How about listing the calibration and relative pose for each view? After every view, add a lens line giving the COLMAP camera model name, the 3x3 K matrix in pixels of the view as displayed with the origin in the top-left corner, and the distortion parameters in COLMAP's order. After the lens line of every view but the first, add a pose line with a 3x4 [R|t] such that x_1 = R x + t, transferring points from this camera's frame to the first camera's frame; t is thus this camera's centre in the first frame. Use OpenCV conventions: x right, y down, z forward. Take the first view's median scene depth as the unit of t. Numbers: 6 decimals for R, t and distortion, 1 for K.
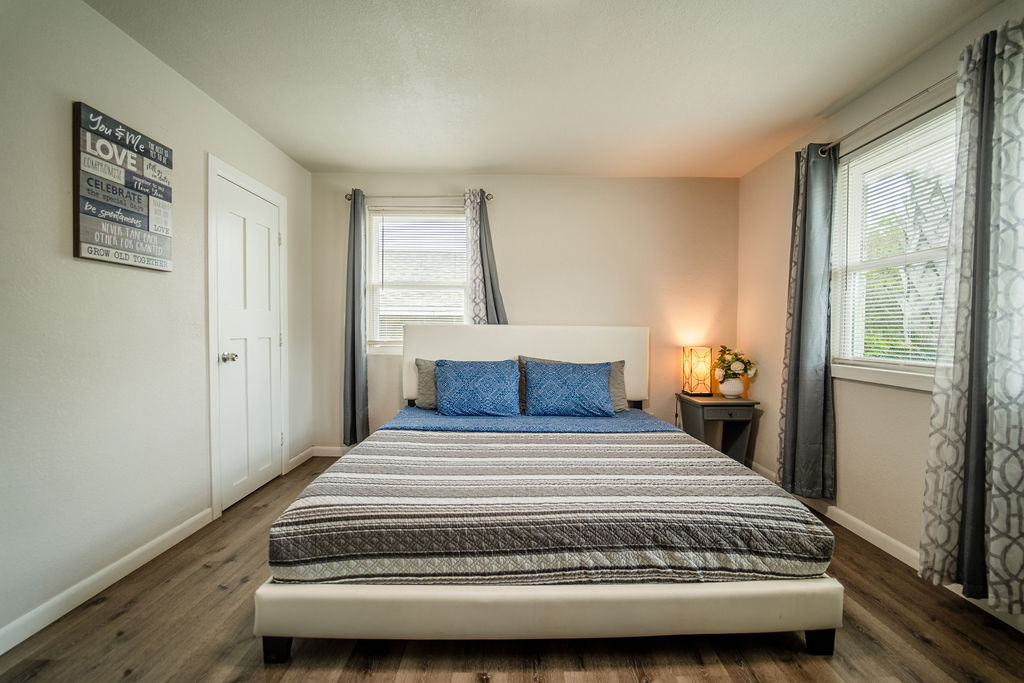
lens RADIAL K [[420.7, 0, 512.0], [0, 420.7, 341.5], [0, 0, 1]] dist [-0.021242, 0.000422]
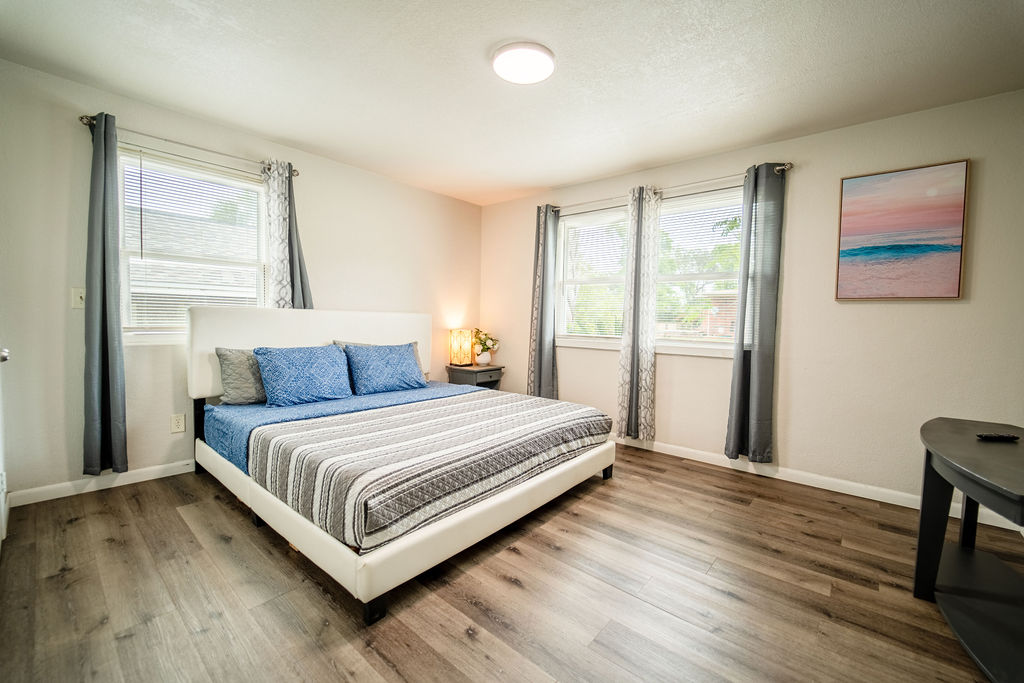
lens RADIAL K [[417.6, 0, 524.9], [0, 417.6, 340.3], [0, 0, 1]] dist [-0.019039, 0.000144]
pose [[0.641051, -0.033331, 0.766774, -0.794381], [0.003790, 0.999182, 0.040266, -0.008831], [-0.767489, -0.022906, 0.640653, 0.003136]]
